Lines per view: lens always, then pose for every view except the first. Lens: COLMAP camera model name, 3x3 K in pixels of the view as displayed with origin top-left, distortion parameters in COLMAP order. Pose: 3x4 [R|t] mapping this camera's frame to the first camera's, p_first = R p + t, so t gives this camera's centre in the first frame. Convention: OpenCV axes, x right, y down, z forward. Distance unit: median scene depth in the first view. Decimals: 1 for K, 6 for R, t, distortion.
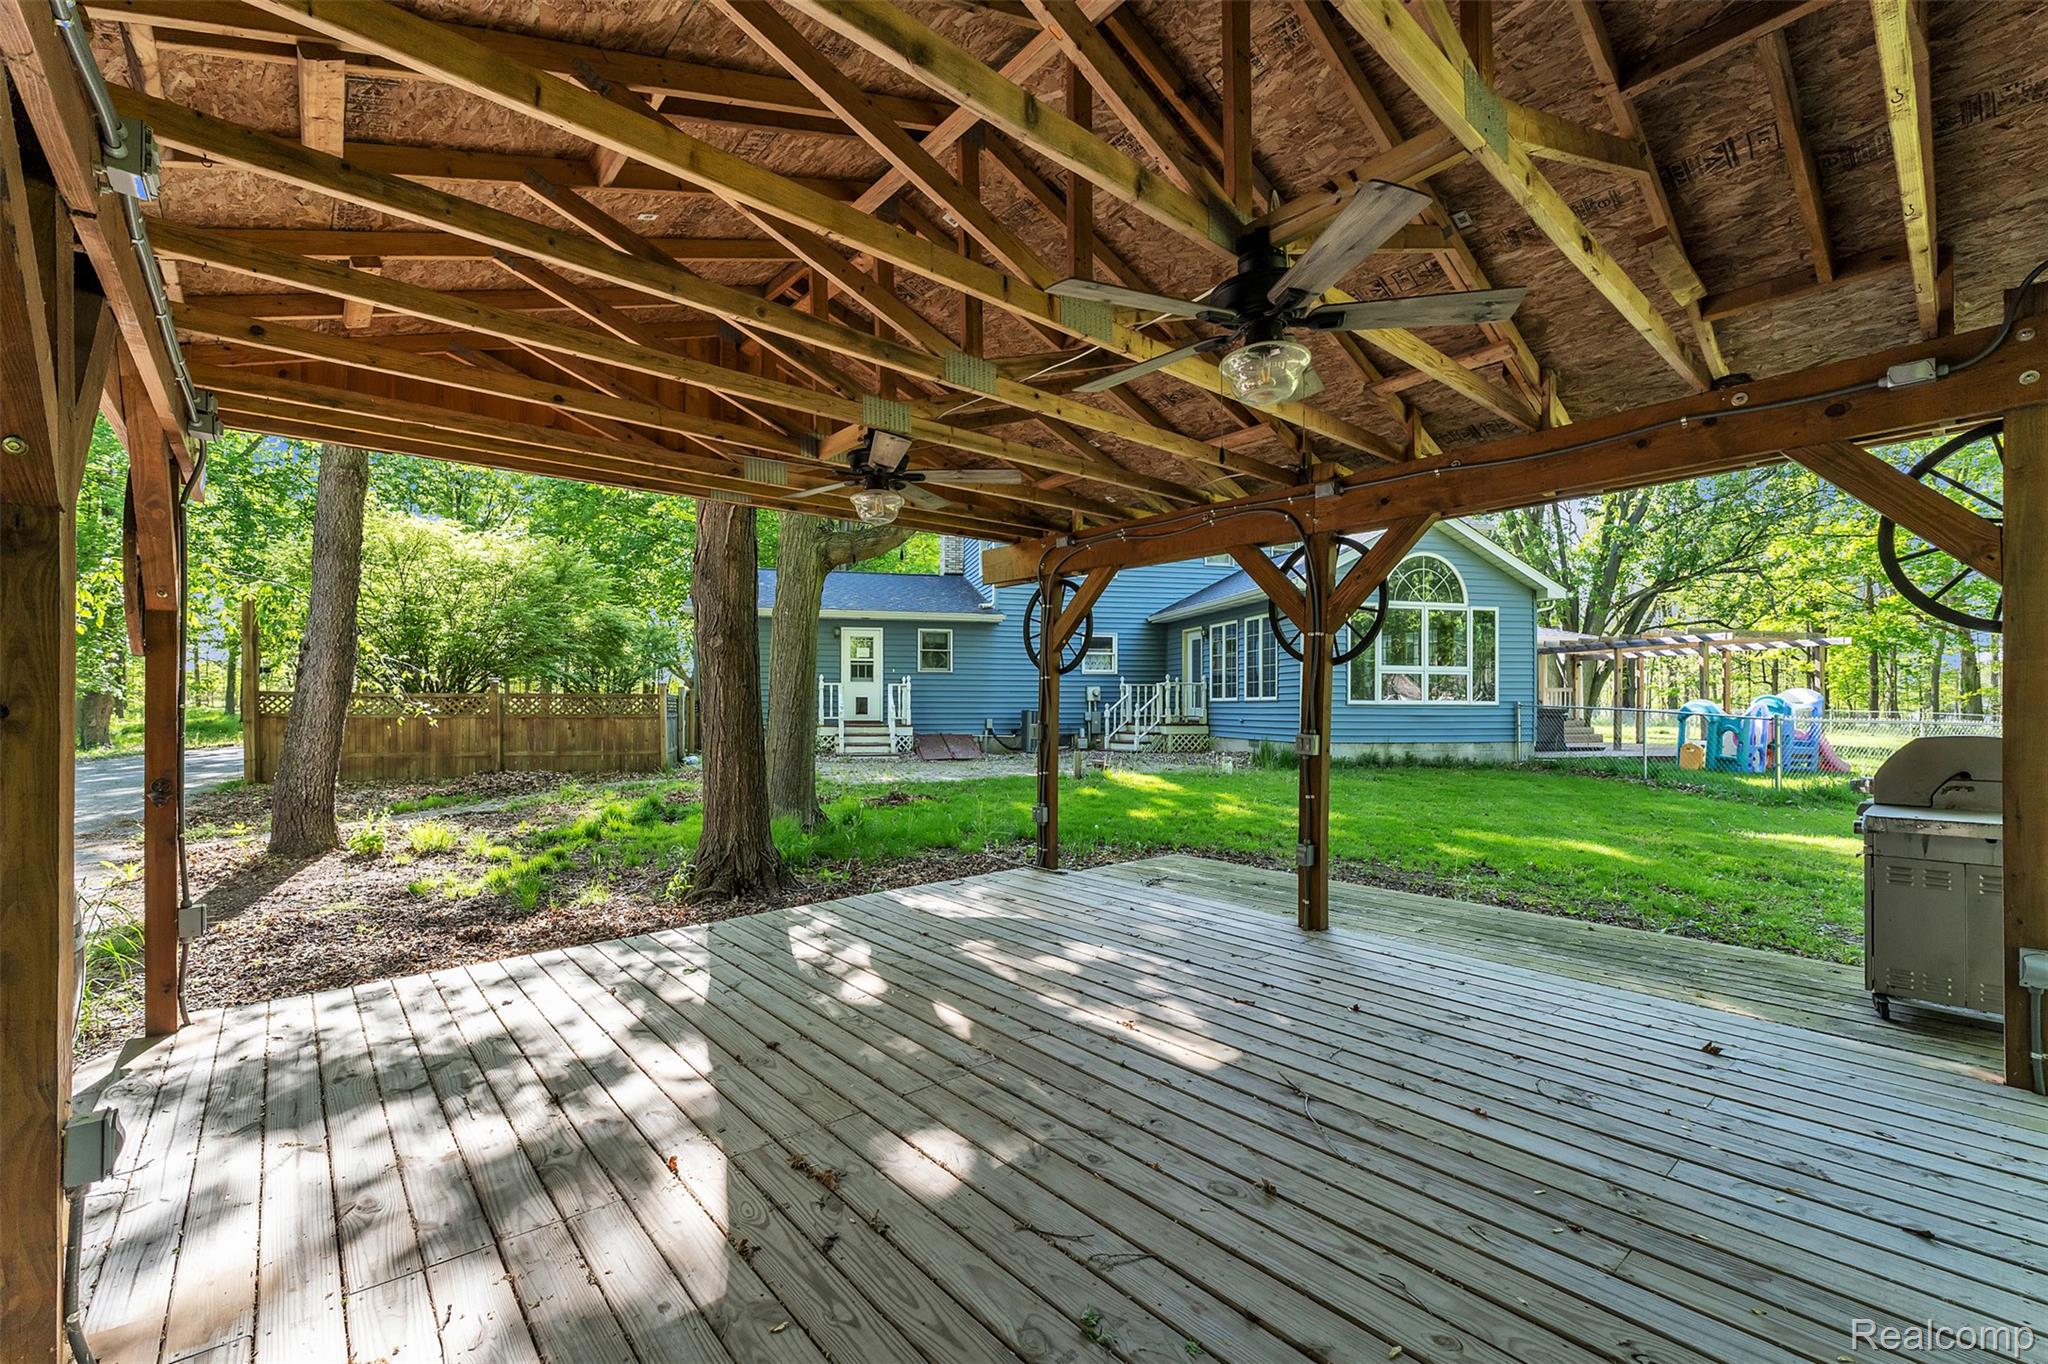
lens RADIAL K [[876.6, 0, 1027.3], [0, 876.6, 699.0], [0, 0, 1]] dist [0.013296, 0.000456]
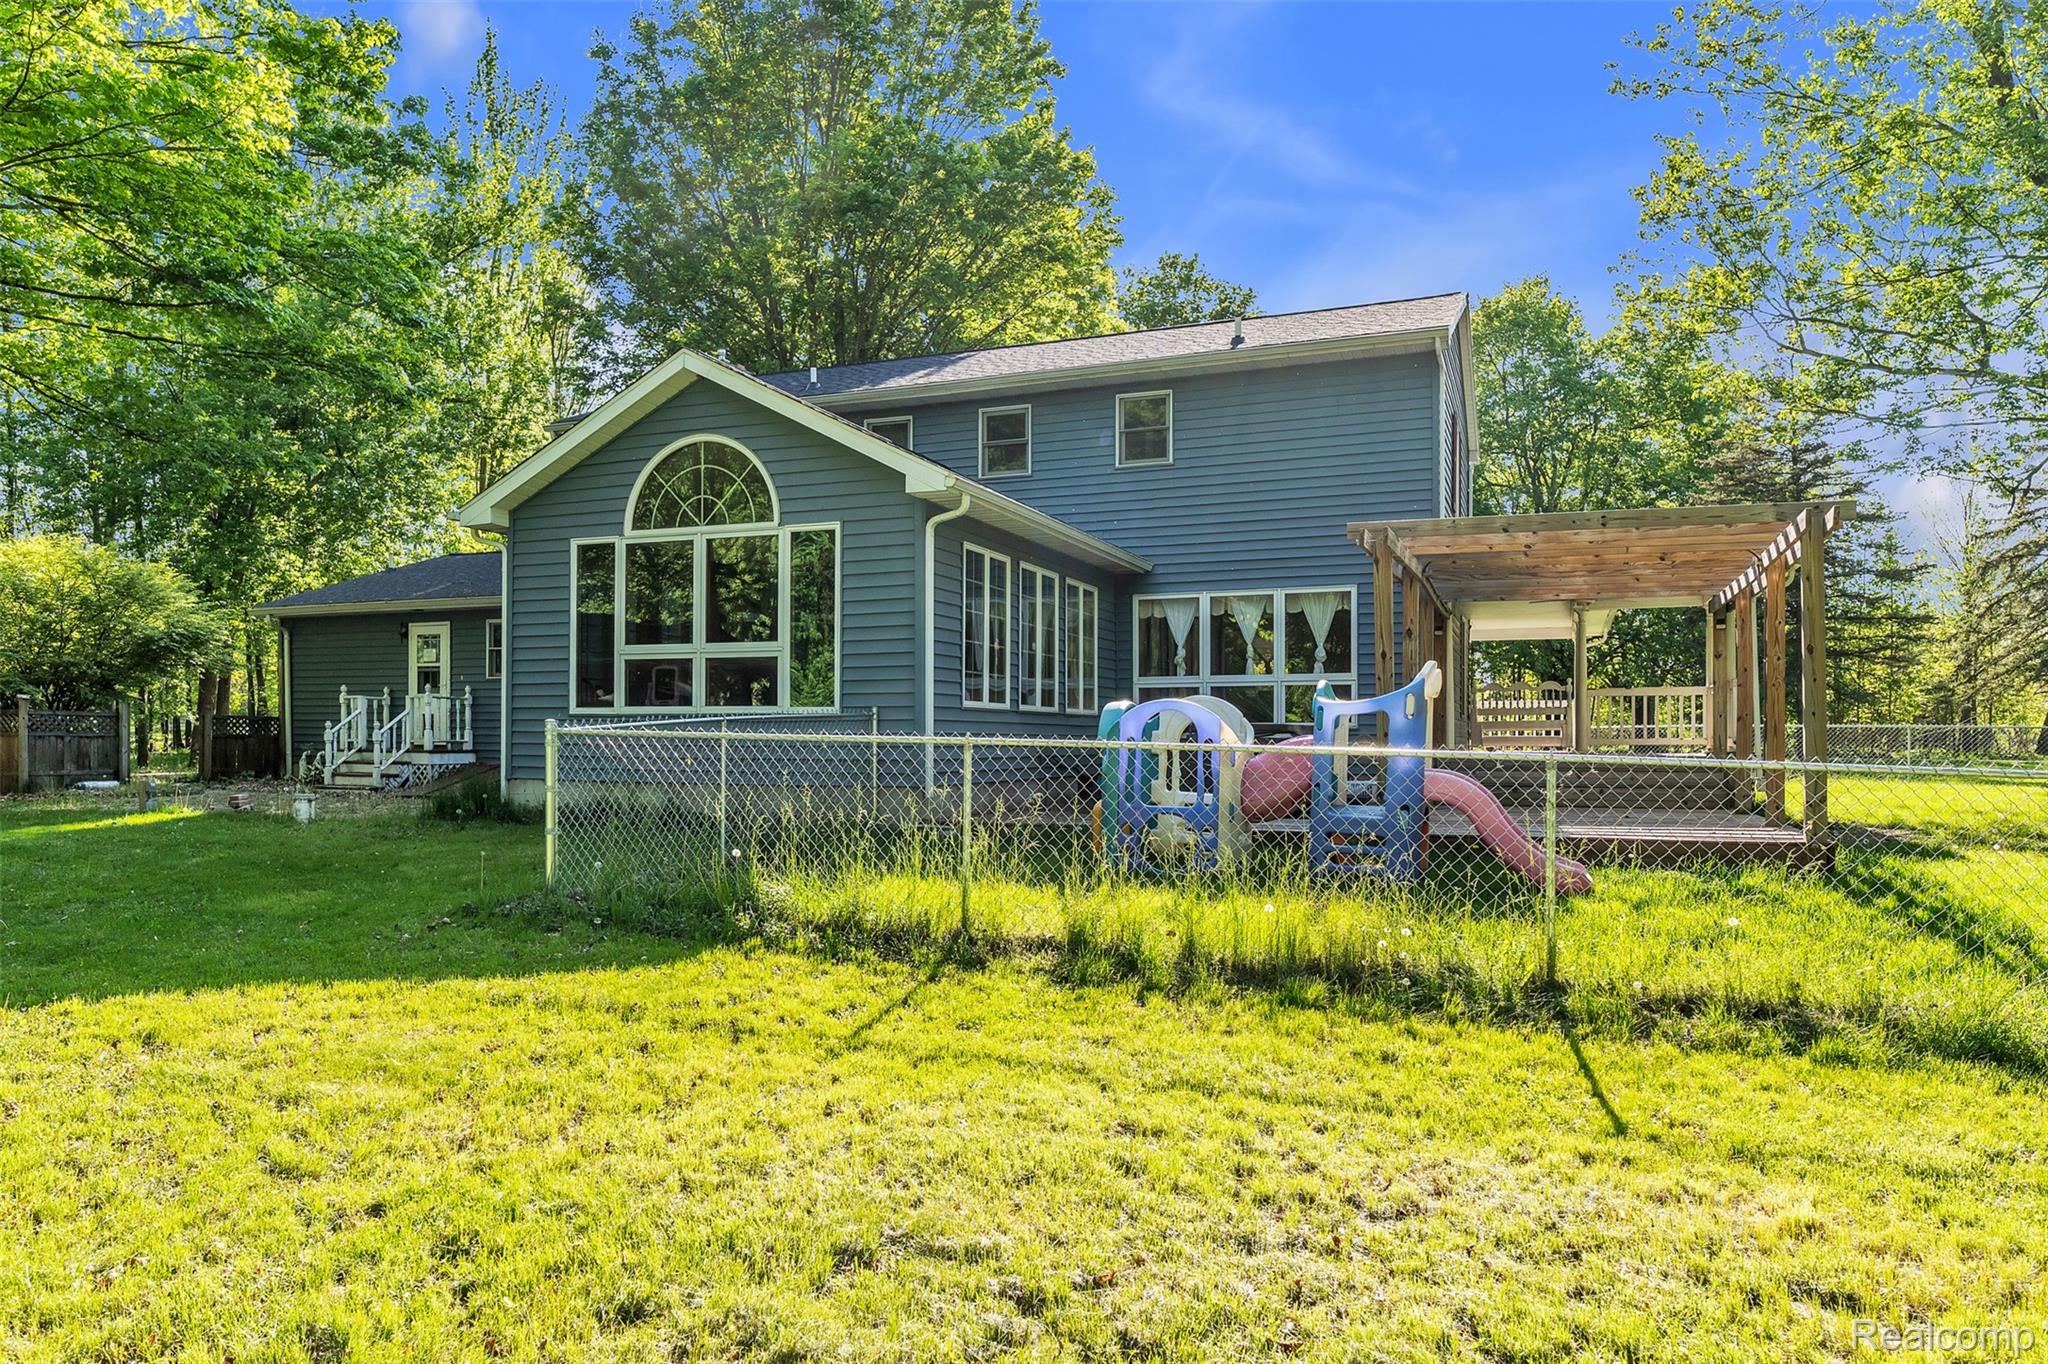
lens RADIAL K [[1312.2, 0, 1022.9], [0, 1312.2, 734.4], [0, 0, 1]] dist [0.007733, 0.000831]
pose [[0.813328, -0.000294, -0.581805, 0.915080], [0.001592, 0.999997, 0.001720, 0.015096], [0.581803, -0.002325, 0.813326, 0.381467]]
